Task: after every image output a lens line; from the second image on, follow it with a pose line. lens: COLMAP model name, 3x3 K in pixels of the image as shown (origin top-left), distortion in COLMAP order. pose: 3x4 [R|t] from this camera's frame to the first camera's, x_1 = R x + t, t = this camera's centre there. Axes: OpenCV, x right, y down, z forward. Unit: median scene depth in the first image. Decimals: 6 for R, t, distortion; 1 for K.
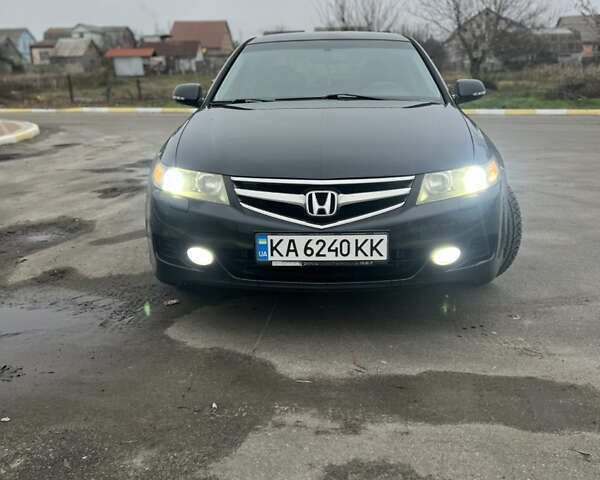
lens RADIAL K [[632.6, 0, 301.7], [0, 632.6, 245.2], [0, 0, 1]] dist [0.042266, 0.000000]
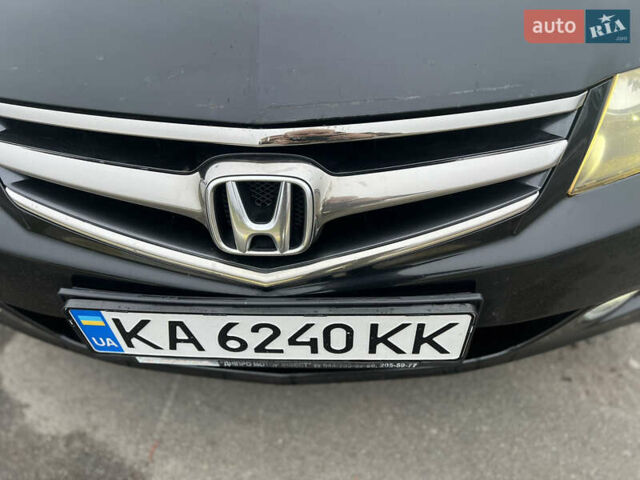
lens RADIAL K [[498.2, 0, 323.3], [0, 498.2, 241.5], [0, 0, 1]] dist [0.014383, -0.016056]
pose [[0.999937, -0.011202, 0.001139, 0.060215], [0.008901, 0.848337, 0.529383, -0.178602], [-0.006897, -0.529339, 0.848382, 0.798223]]
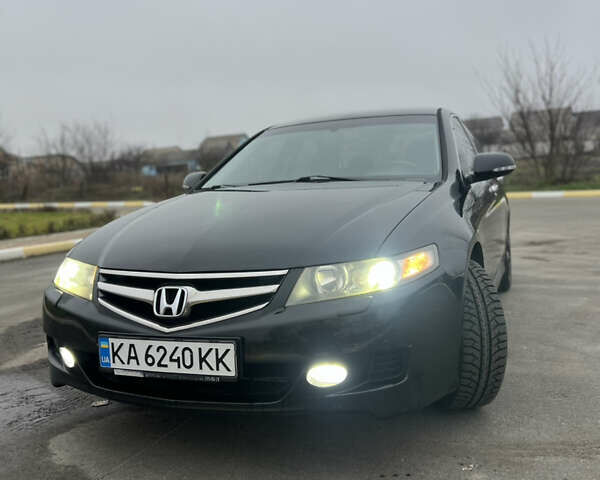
lens RADIAL K [[632.6, 0, 295.2], [0, 632.6, 236.9], [0, 0, 1]] dist [0.042266, 0.000000]
pose [[0.943029, -0.006161, -0.332653, 0.465525], [-0.044141, 0.988673, -0.143445, -0.038100], [0.329769, 0.149957, 0.932076, 0.265456]]
